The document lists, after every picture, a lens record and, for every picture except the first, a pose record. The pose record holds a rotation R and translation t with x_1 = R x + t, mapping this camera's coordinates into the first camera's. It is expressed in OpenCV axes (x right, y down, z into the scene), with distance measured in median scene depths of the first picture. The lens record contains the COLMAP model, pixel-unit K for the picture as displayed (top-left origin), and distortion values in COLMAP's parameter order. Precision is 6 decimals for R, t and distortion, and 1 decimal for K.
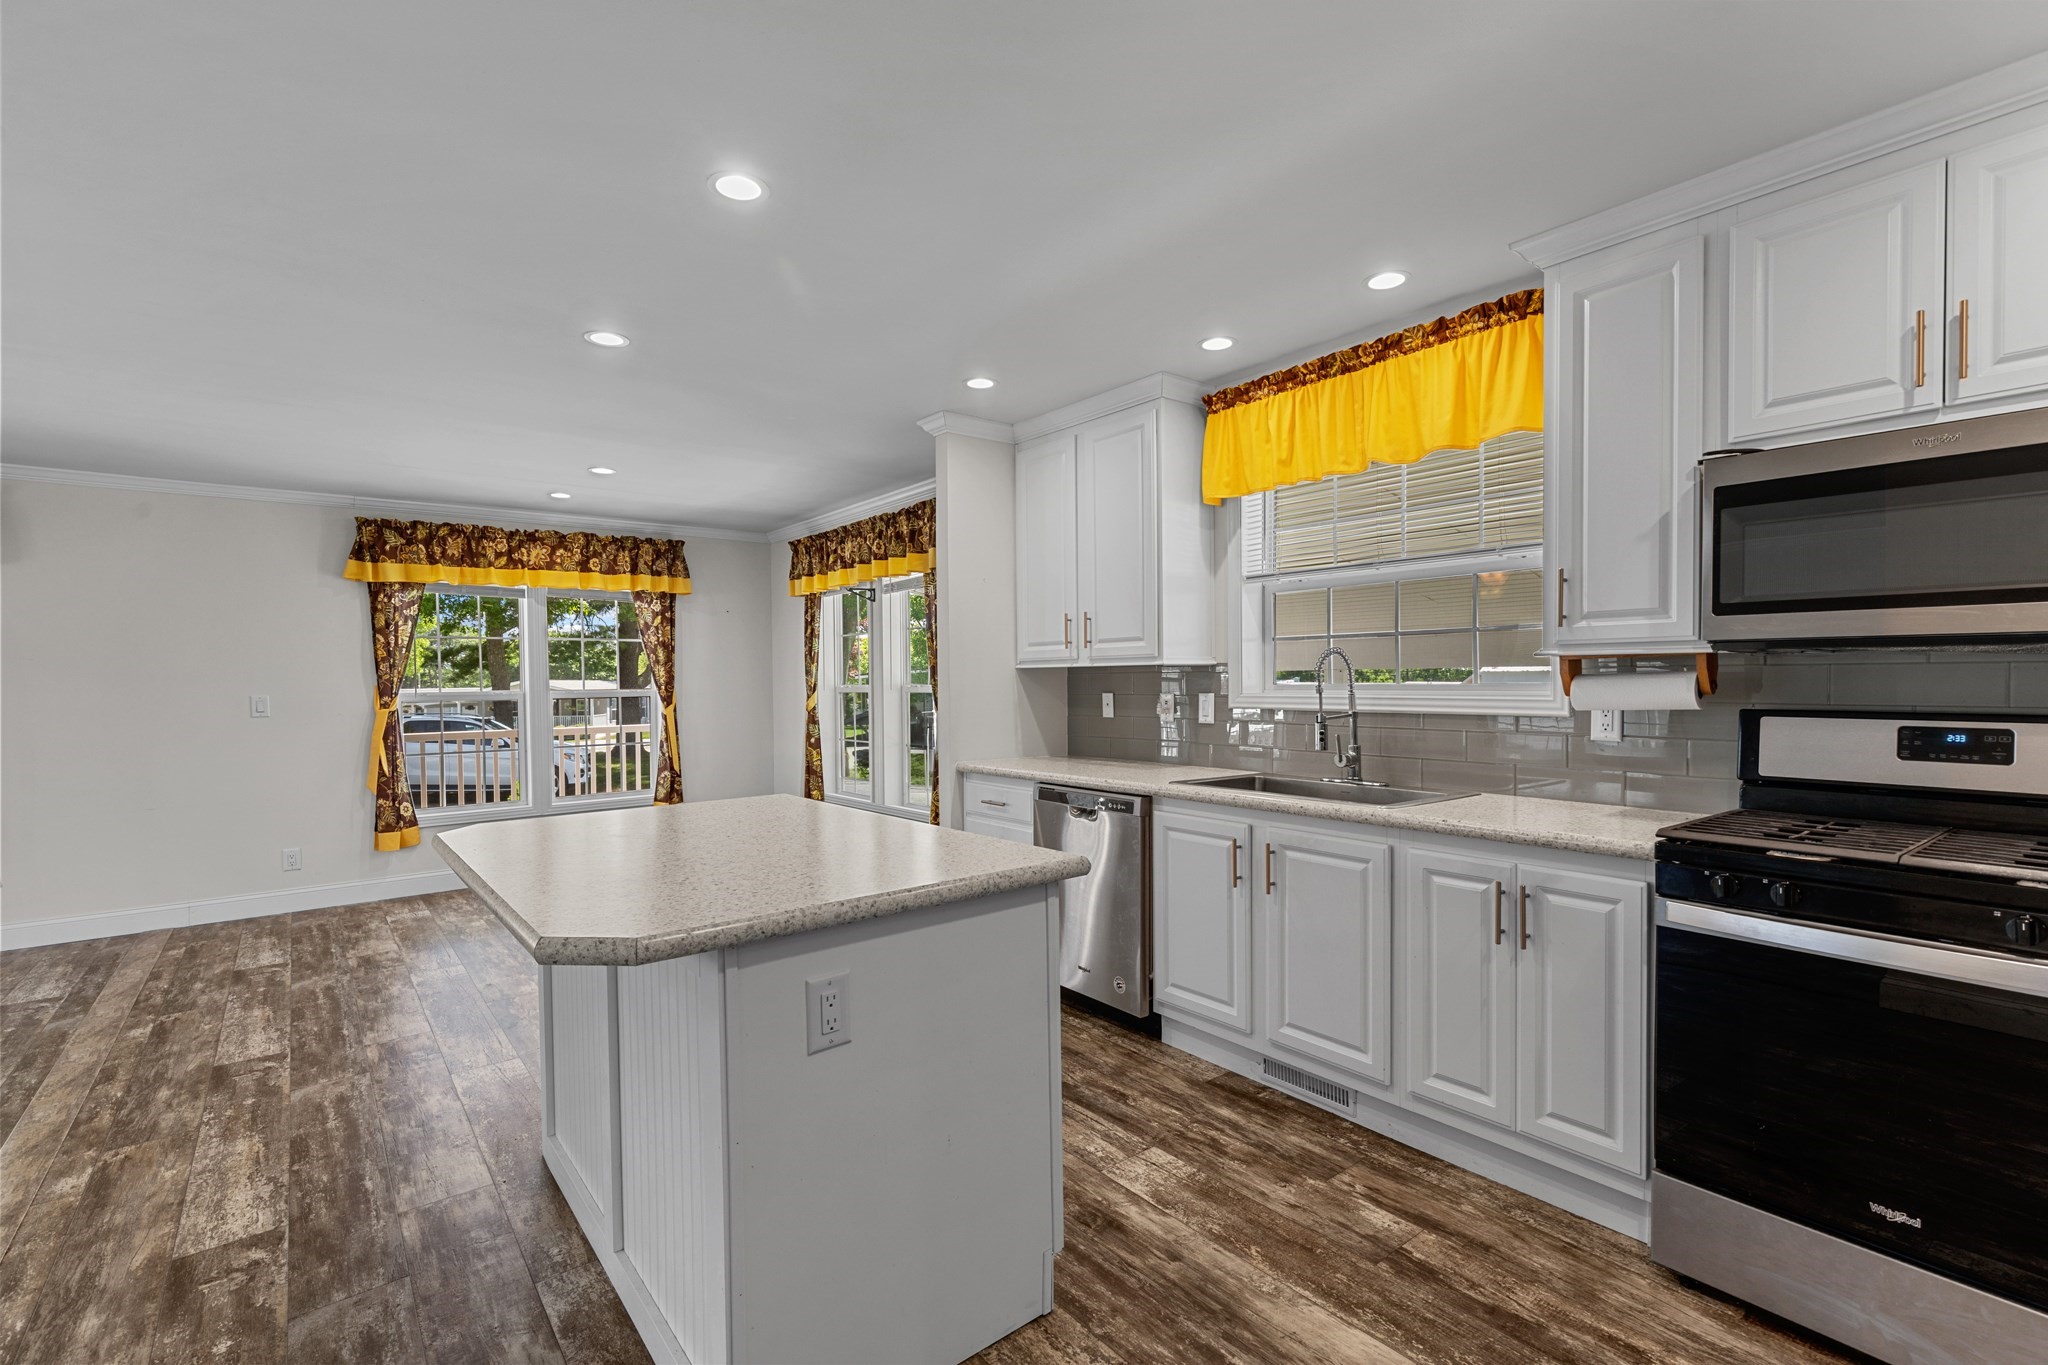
lens RADIAL K [[916.4, 0, 1040.6], [0, 916.4, 693.1], [0, 0, 1]] dist [0.002075, 0.000312]
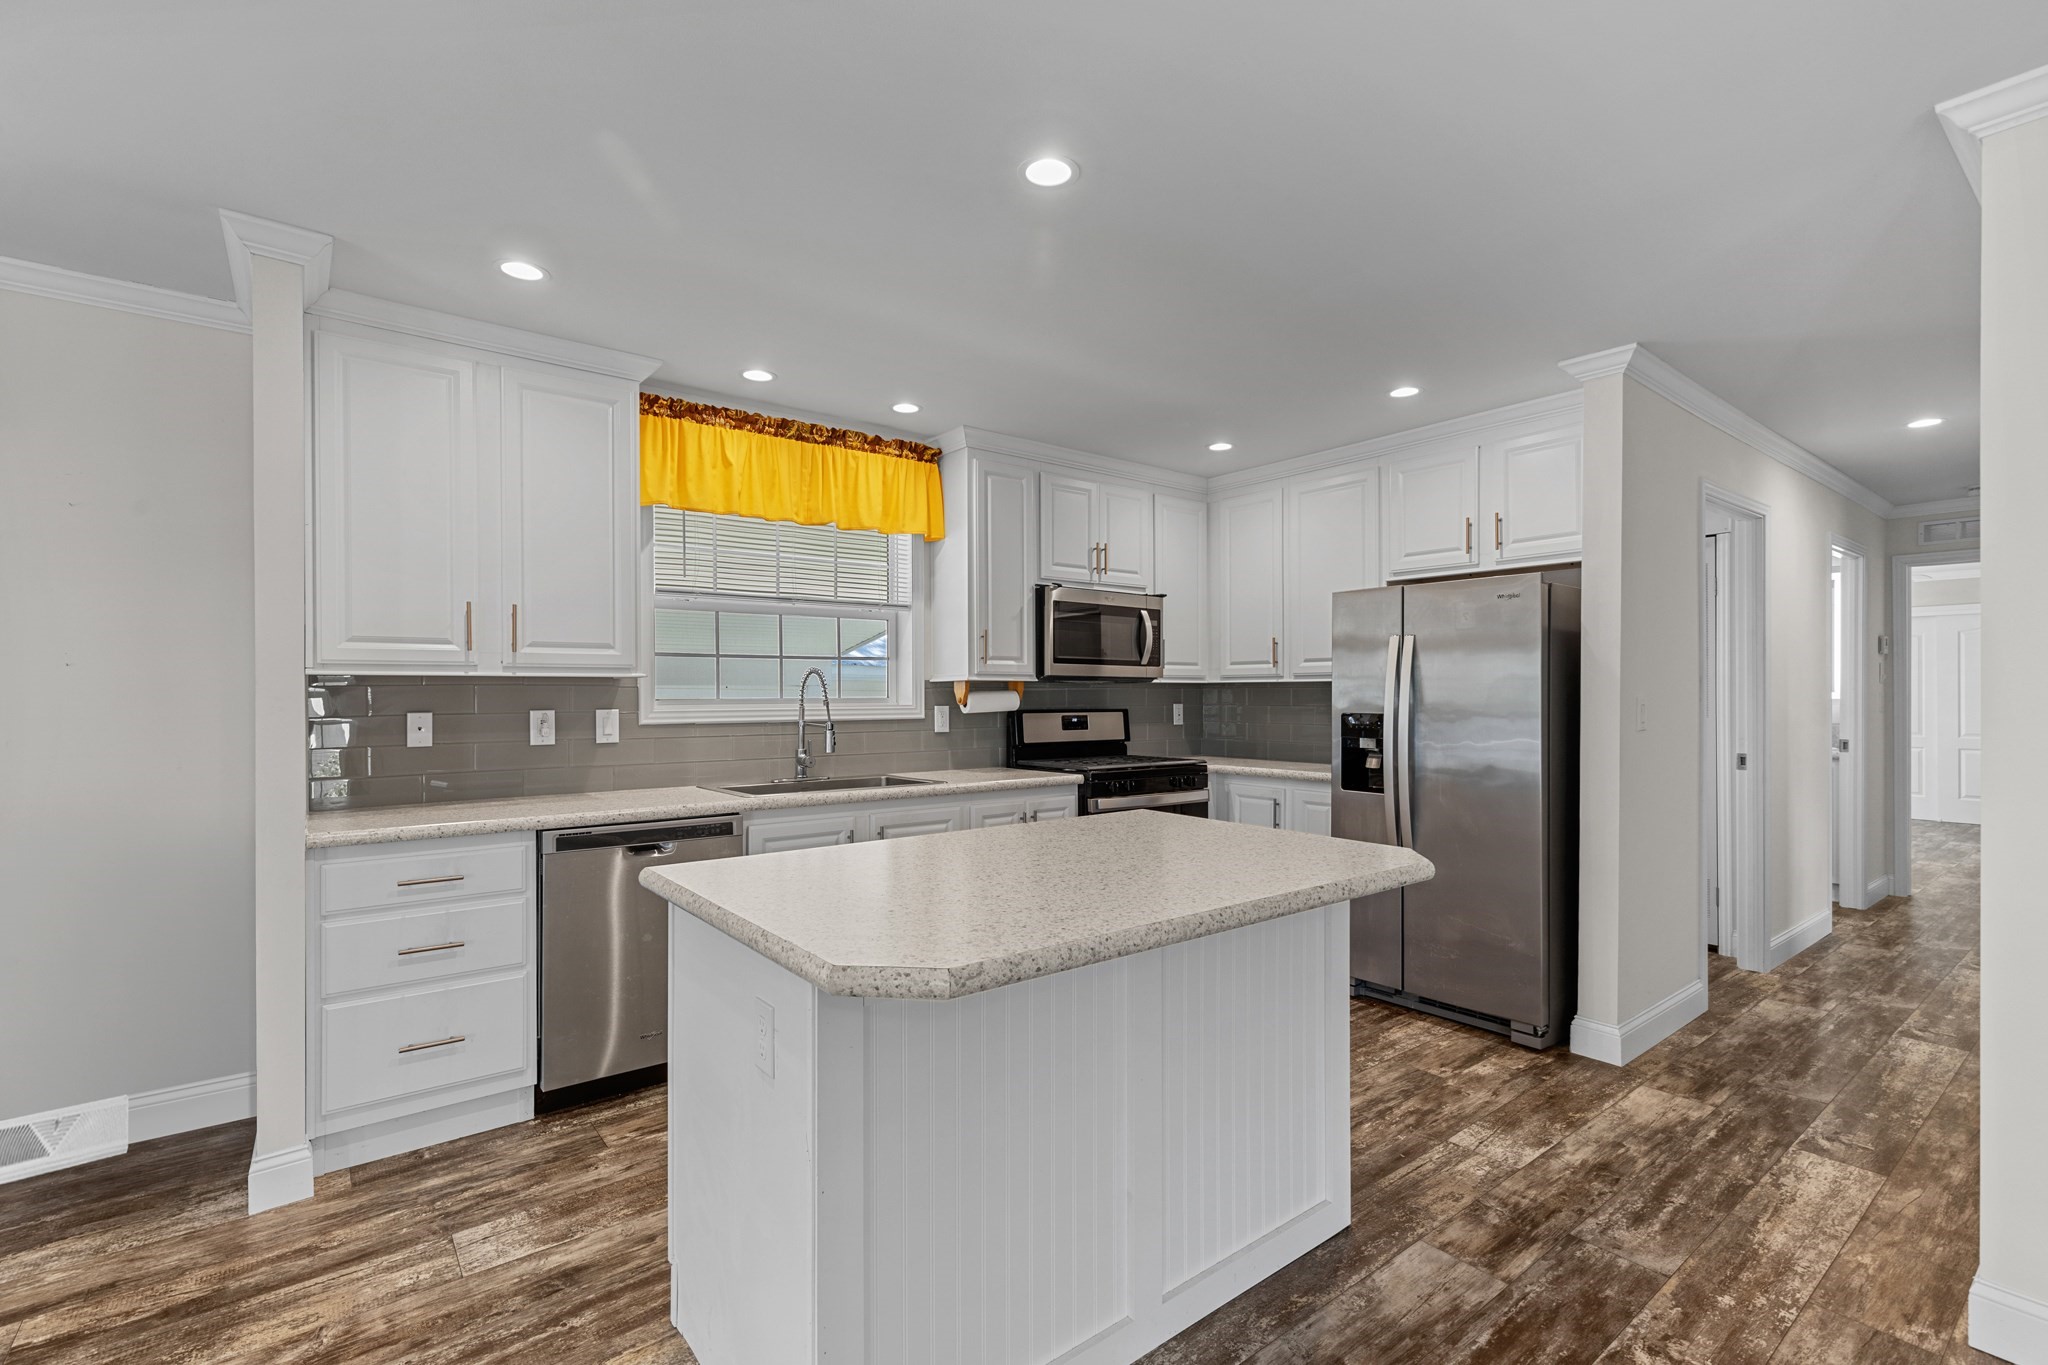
lens RADIAL K [[918.5, 0, 1021.7], [0, 918.5, 696.3], [0, 0, 1]] dist [0.004300, 0.000474]
pose [[0.020797, 0.007208, 0.999758, -0.482404], [0.018884, 0.999793, -0.007601, 0.001179], [-0.999605, 0.019037, 0.020656, 0.383623]]
